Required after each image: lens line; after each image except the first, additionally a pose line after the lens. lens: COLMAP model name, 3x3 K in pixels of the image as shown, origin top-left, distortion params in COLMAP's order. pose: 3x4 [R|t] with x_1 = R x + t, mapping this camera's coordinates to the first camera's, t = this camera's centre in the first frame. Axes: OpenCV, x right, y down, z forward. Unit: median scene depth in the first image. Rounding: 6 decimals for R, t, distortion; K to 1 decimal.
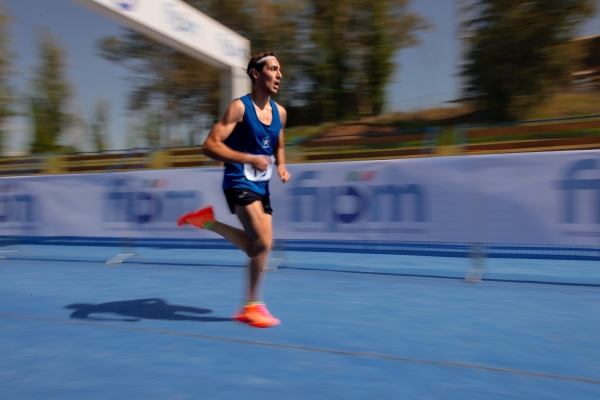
lens RADIAL K [[481.4, 0, 300.0], [0, 481.4, 200.0], [0, 0, 1]] dist [0.032458, -0.006850]
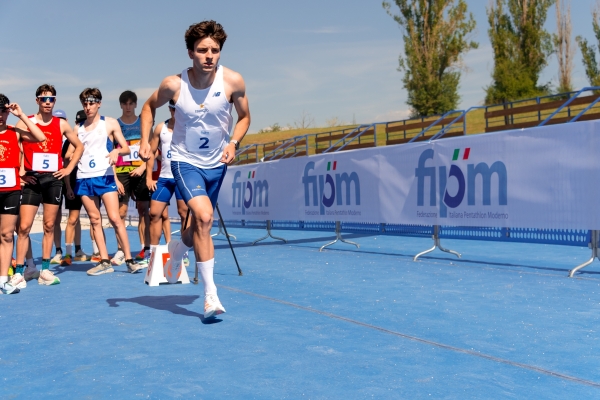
lens RADIAL K [[858.2, 0, 300.0], [0, 858.2, 200.0], [0, 0, 1]] dist [-0.005151, -0.021987]
pose [[0.756743, -0.009767, -0.653640, 1.385637], [0.034621, 0.999084, 0.025153, -0.019797], [0.652796, -0.041664, 0.756387, -0.567440]]
